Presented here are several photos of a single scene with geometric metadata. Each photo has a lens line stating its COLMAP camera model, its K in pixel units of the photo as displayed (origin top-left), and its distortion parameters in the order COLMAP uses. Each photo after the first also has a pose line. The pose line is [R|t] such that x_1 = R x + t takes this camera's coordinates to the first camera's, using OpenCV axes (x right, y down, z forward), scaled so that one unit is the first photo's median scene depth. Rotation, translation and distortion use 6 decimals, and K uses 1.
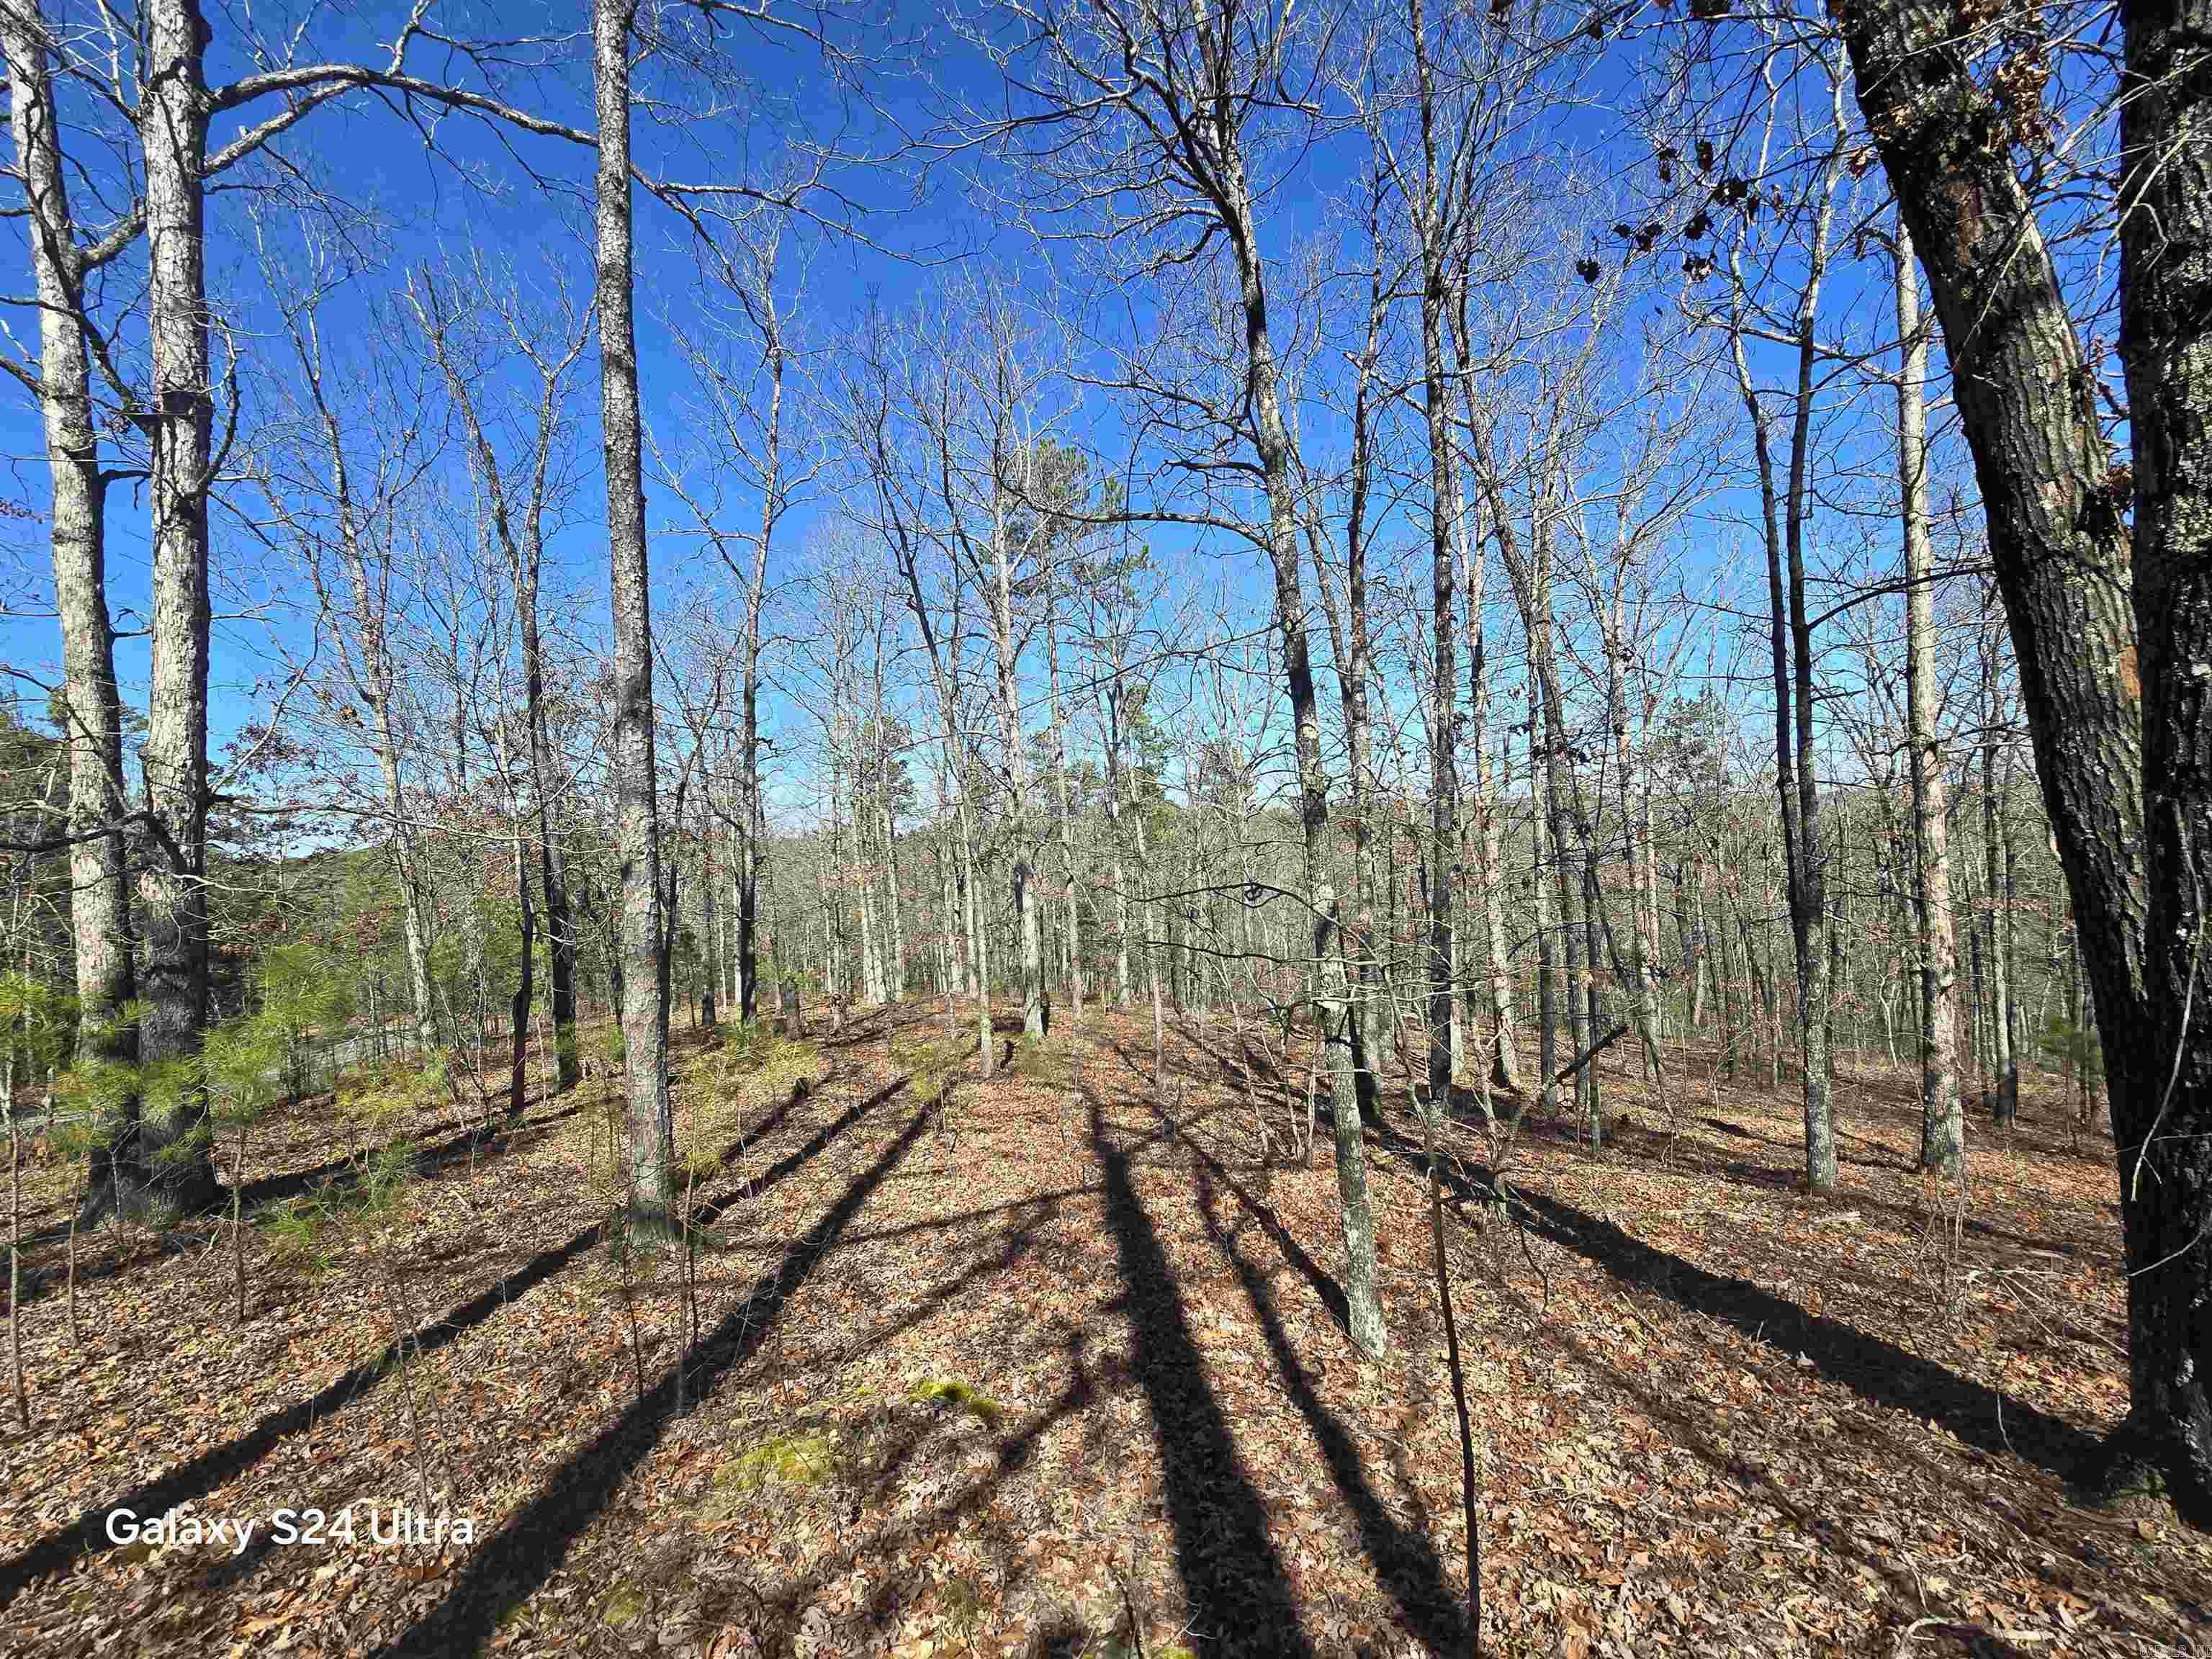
lens RADIAL K [[880.2, 0, 1106.0], [0, 880.2, 829.5], [0, 0, 1]] dist [-0.024750, 0.003751]
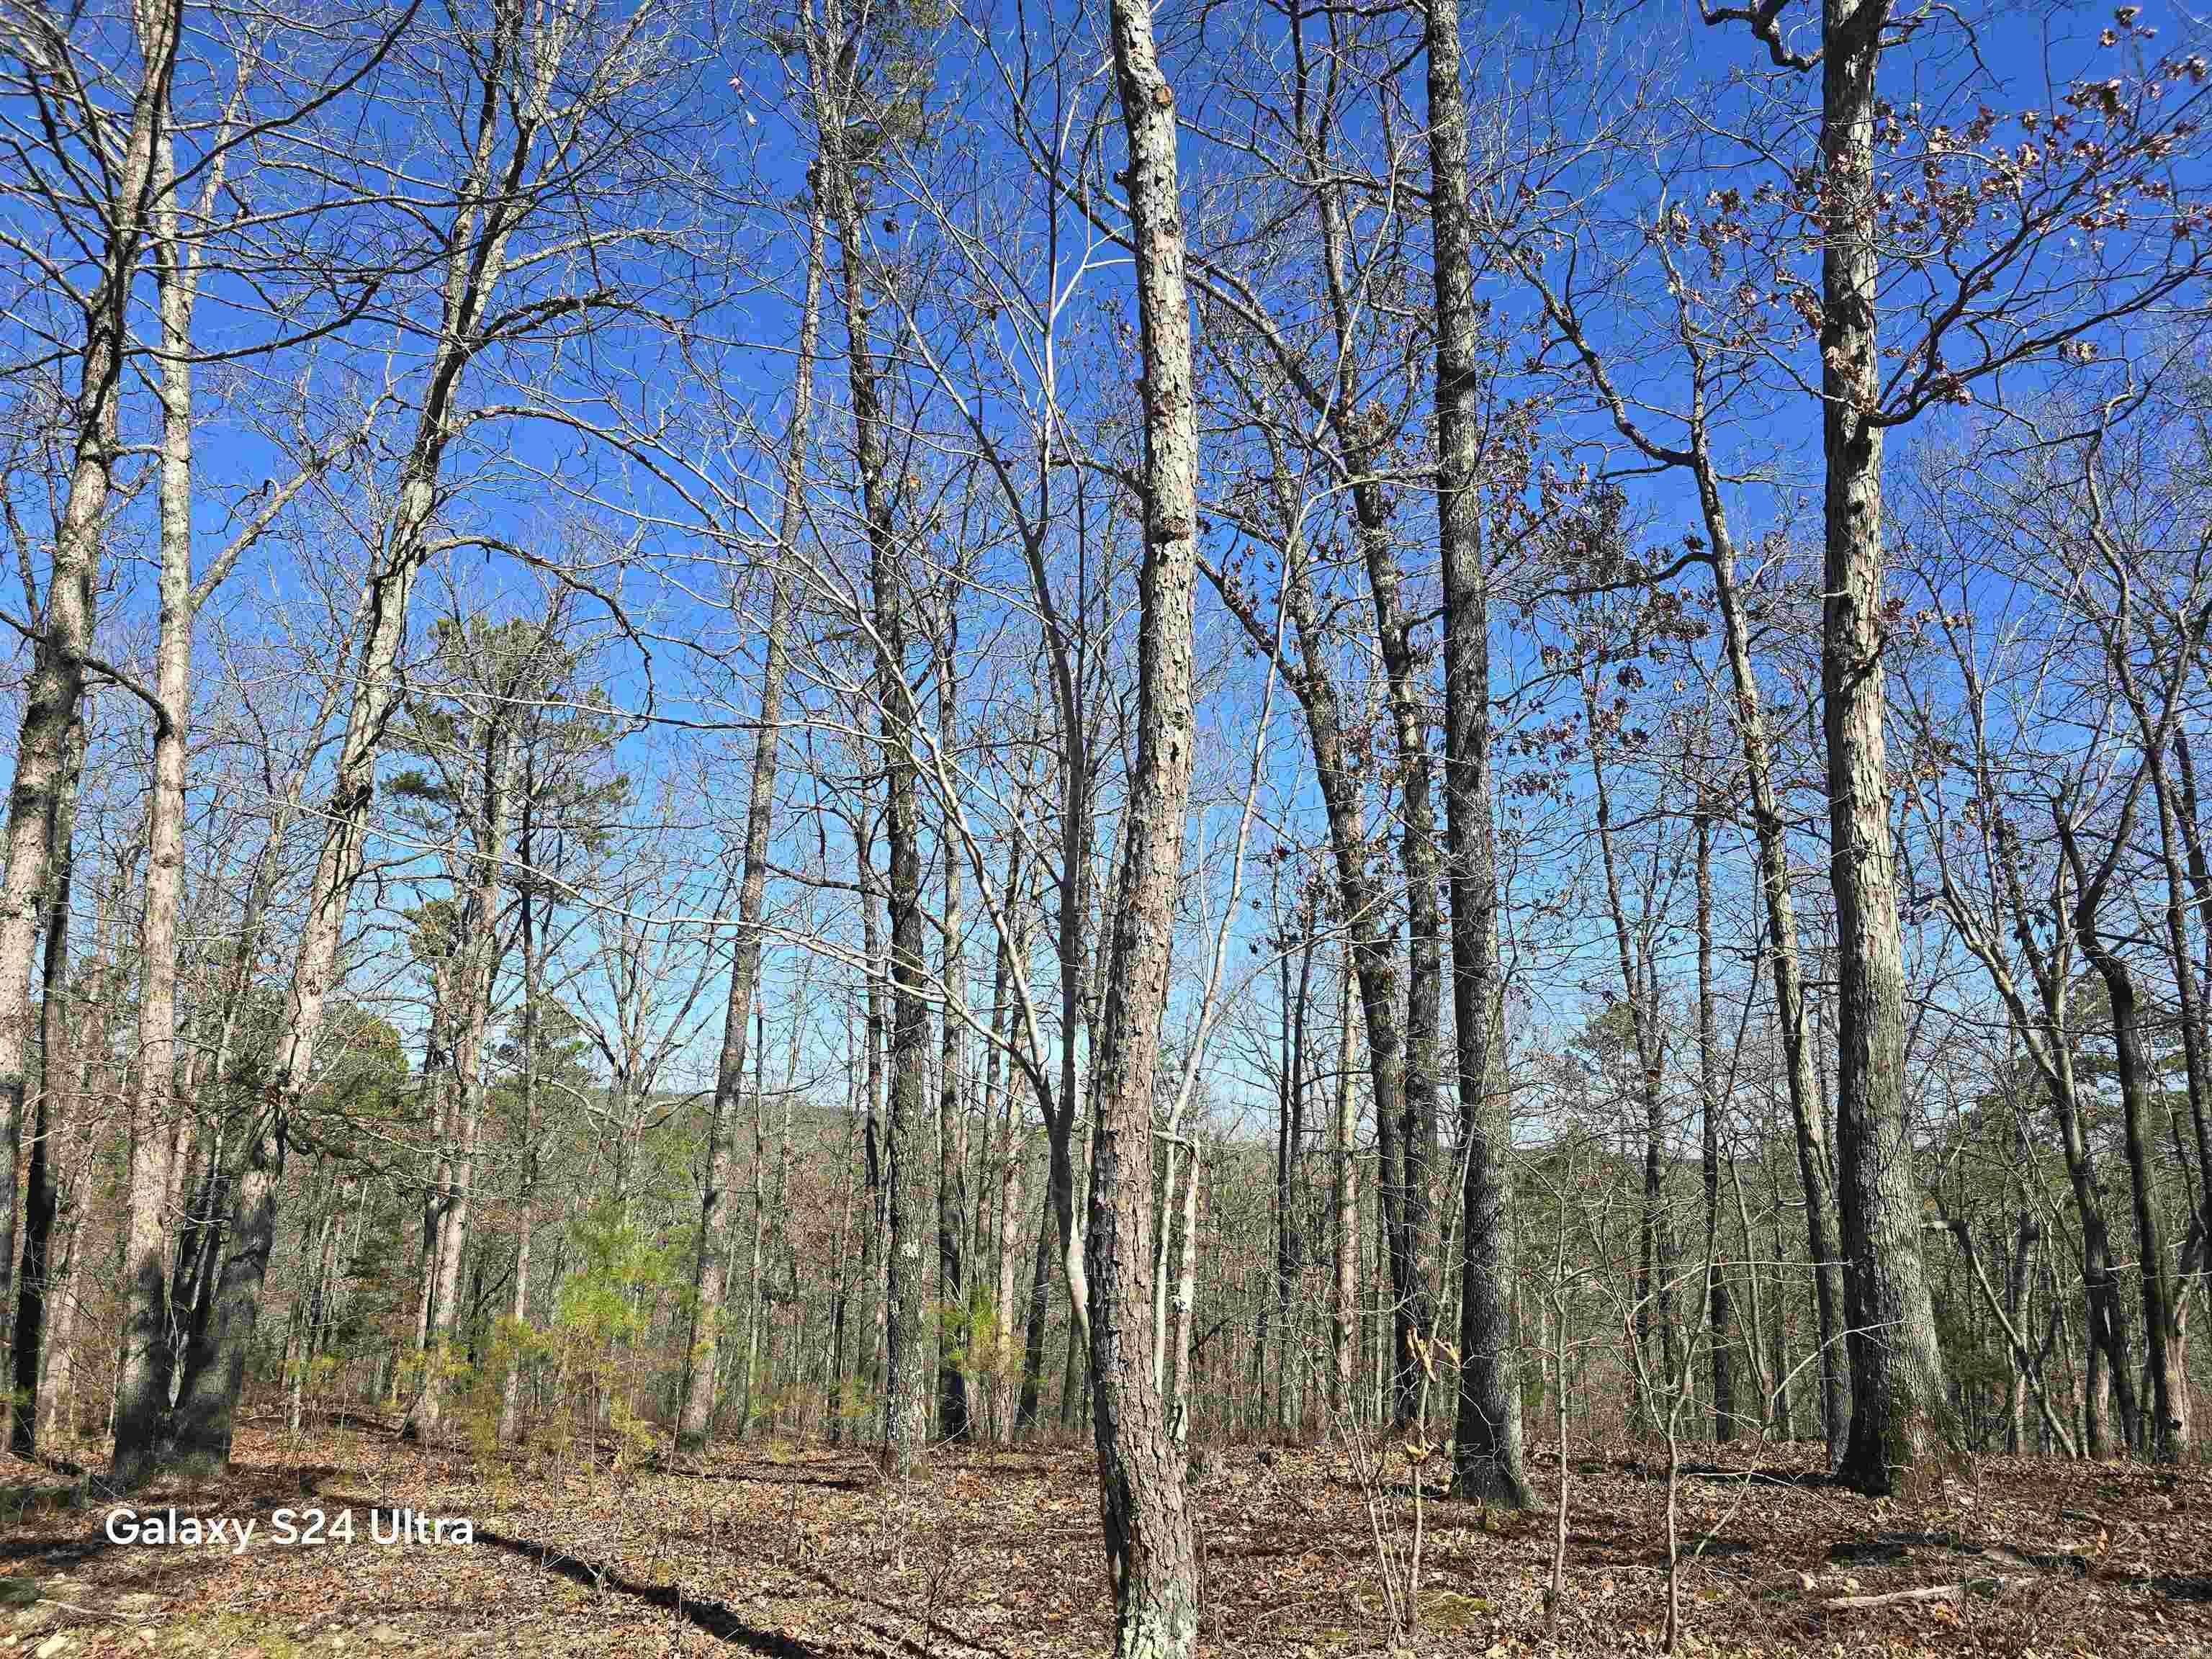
lens RADIAL K [[1474.5, 0, 1111.9], [0, 1474.5, 853.7], [0, 0, 1]] dist [0.045595, -0.027151]
pose [[0.812478, 0.192126, 0.550424, -1.417235], [-0.085228, 0.973137, -0.213870, -0.037422], [-0.576728, 0.126853, 0.807027, -1.419274]]
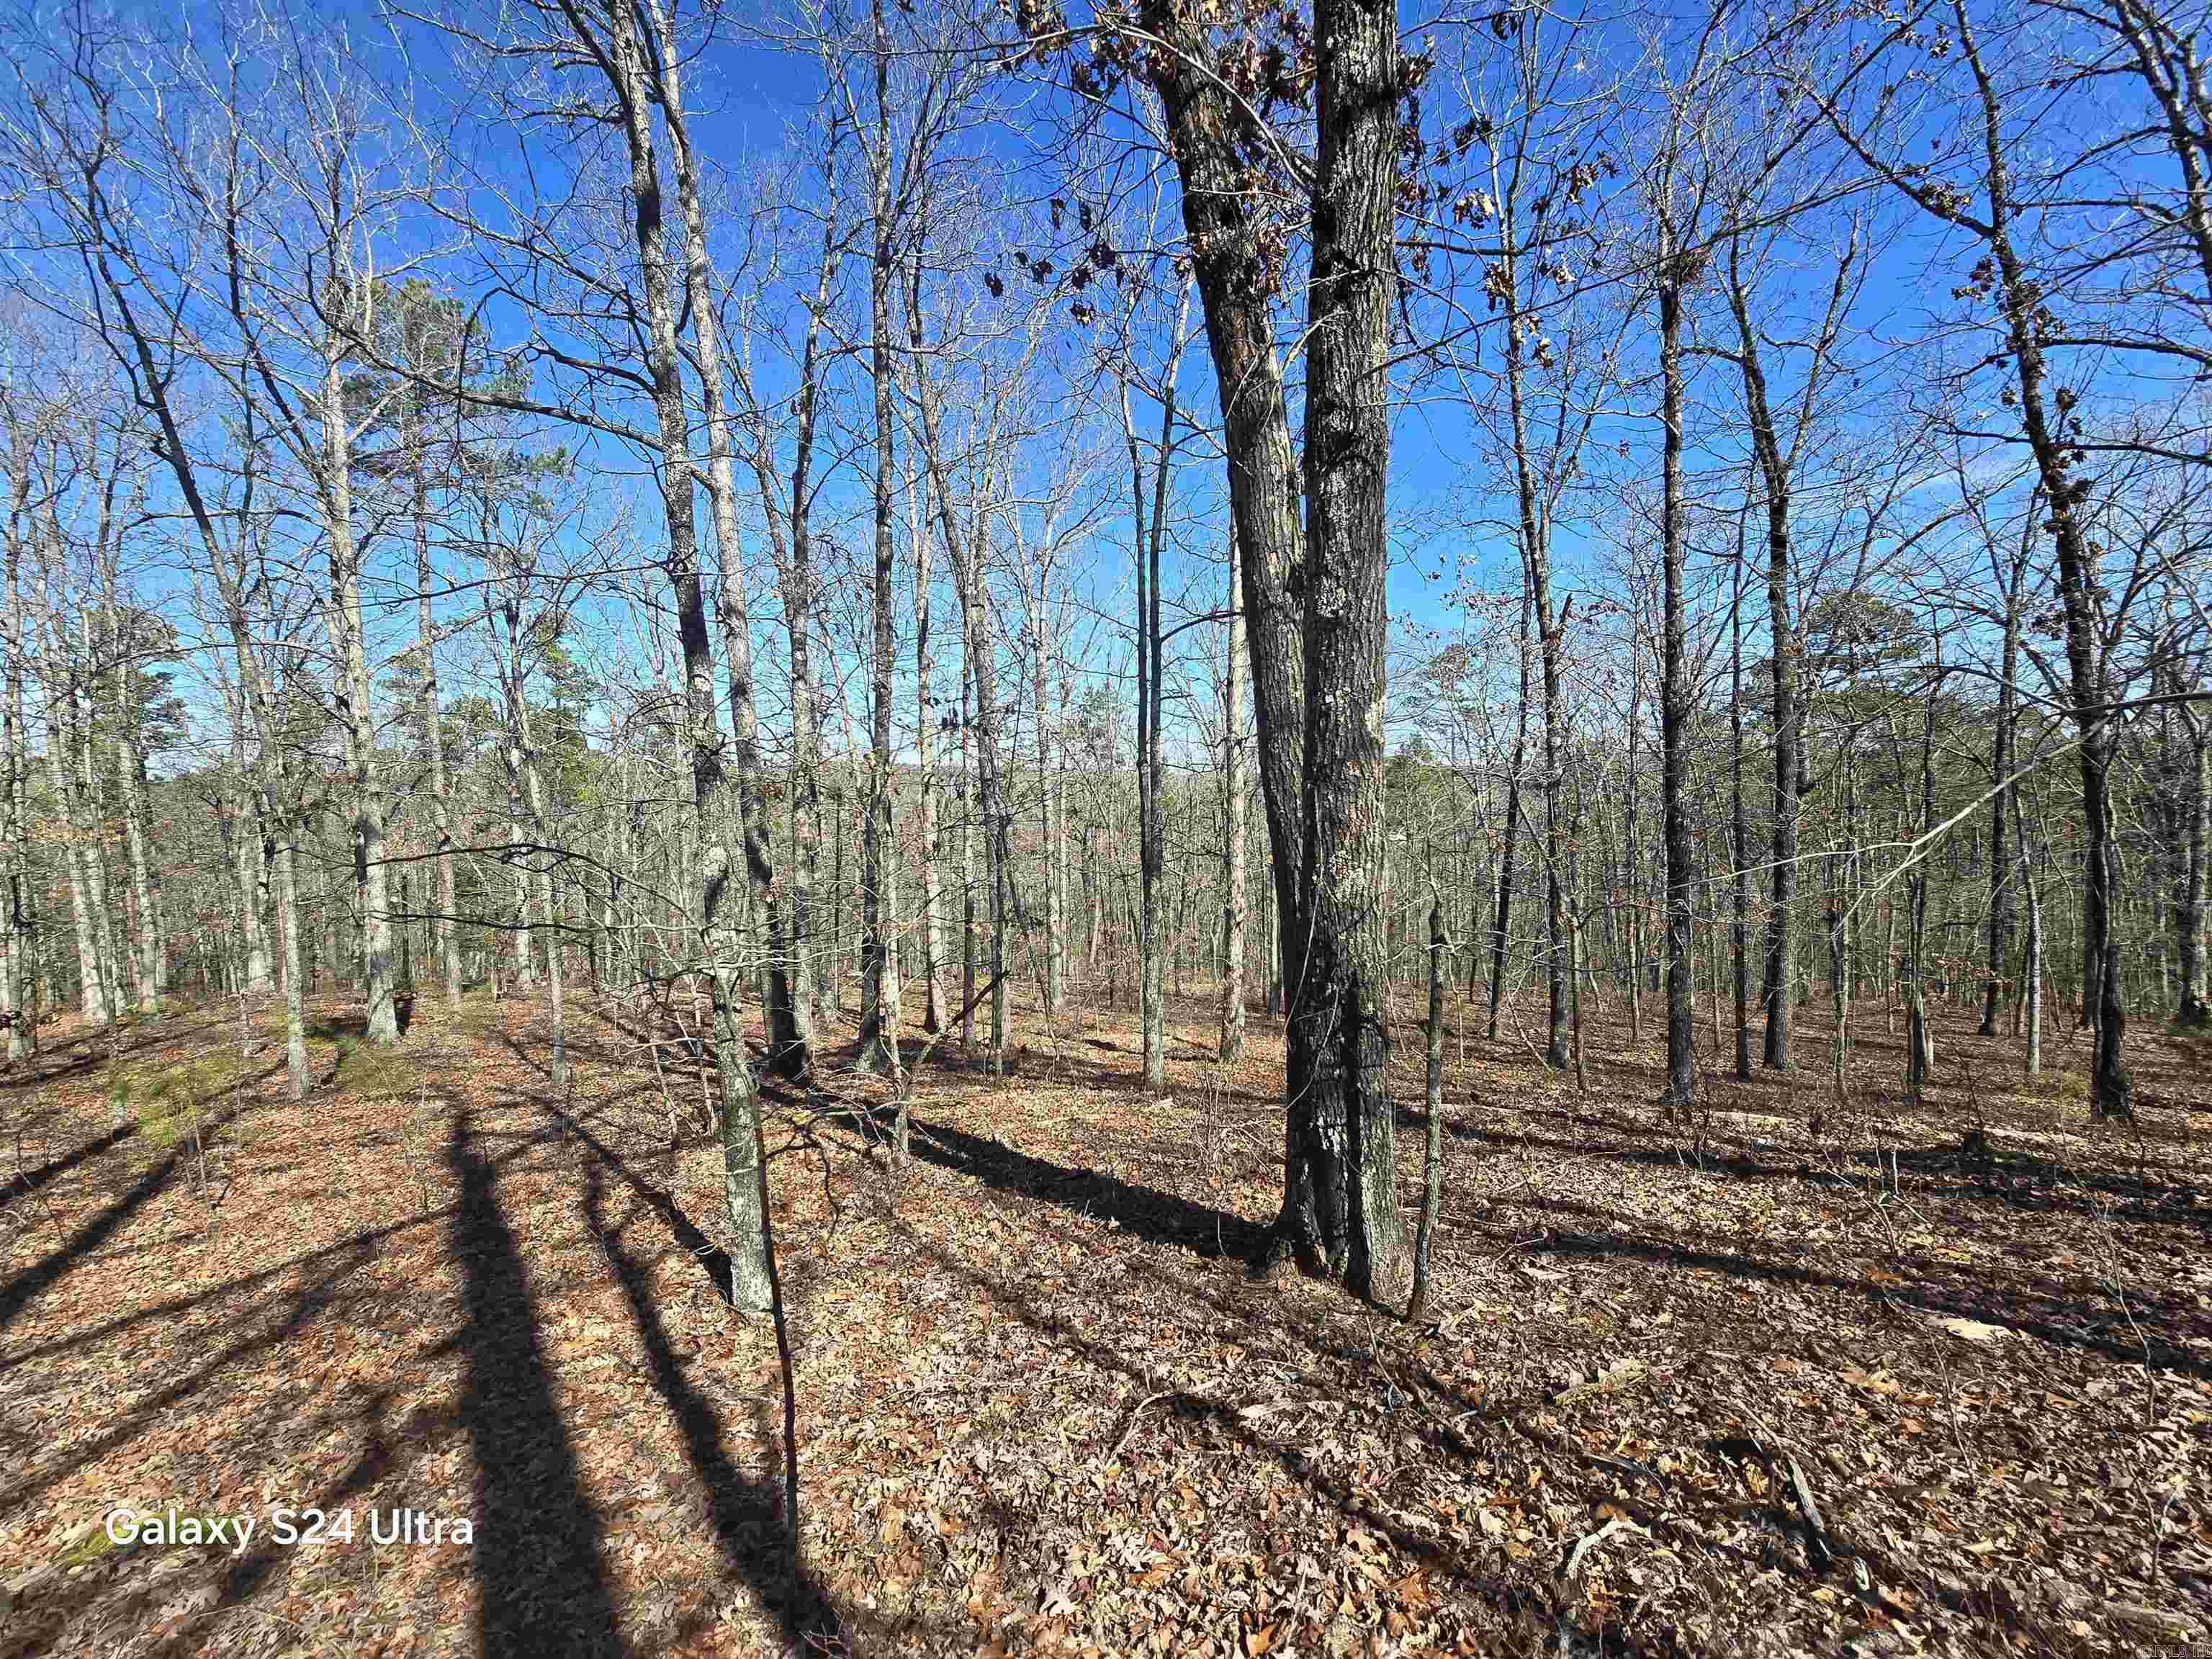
lens RADIAL K [[879.5, 0, 1106.0], [0, 879.5, 829.5], [0, 0, 1]] dist [-0.020037, 0.000415]
pose [[0.826313, 0.007868, 0.563156, 0.045445], [-0.032132, 0.998932, 0.033191, -0.000173], [-0.562293, -0.045521, 0.825684, -0.014405]]
